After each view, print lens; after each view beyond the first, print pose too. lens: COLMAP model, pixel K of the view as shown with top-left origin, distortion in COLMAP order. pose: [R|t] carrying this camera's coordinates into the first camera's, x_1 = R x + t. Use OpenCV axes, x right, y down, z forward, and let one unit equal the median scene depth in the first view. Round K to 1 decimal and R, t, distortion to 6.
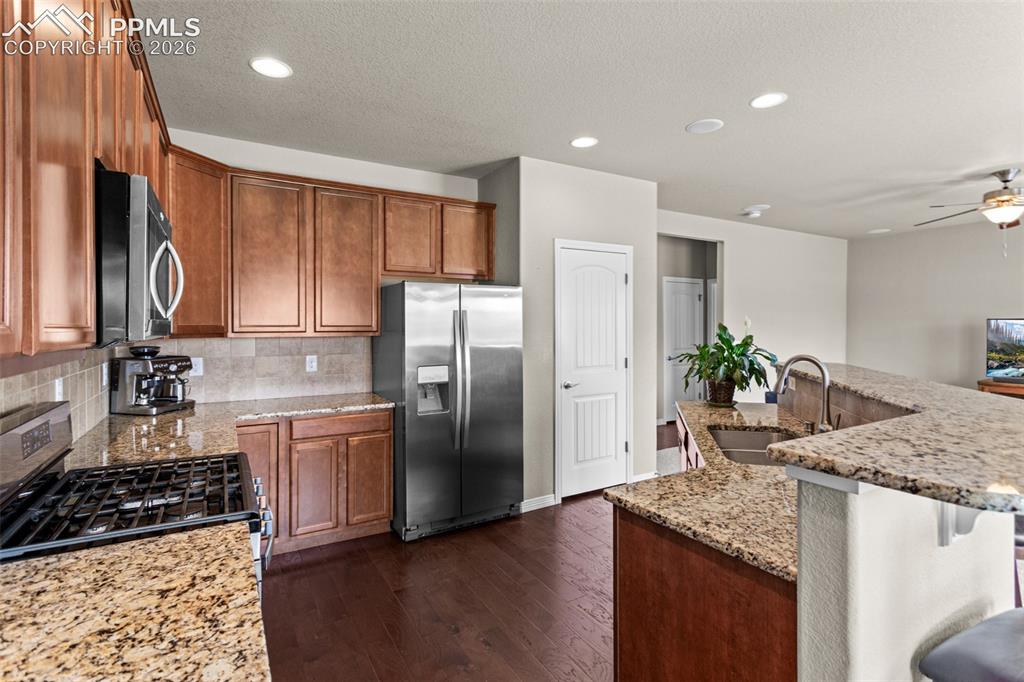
lens RADIAL K [[487.1, 0, 514.8], [0, 487.1, 325.0], [0, 0, 1]] dist [-0.000345, -0.000015]
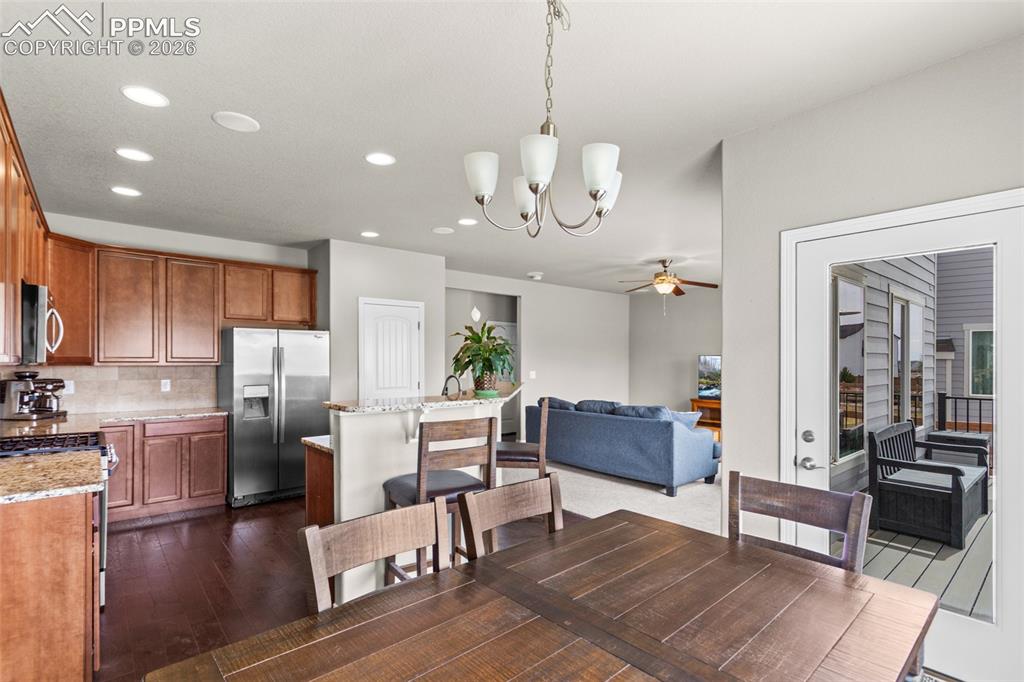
lens RADIAL K [[484.2, 0, 517.7], [0, 484.2, 358.3], [0, 0, 1]] dist [0.000346, 0.000324]
pose [[0.984572, 0.004247, 0.174928, 0.336368], [-0.003864, 0.999989, -0.002531, 0.003089], [-0.174937, 0.001816, 0.984578, -0.537943]]
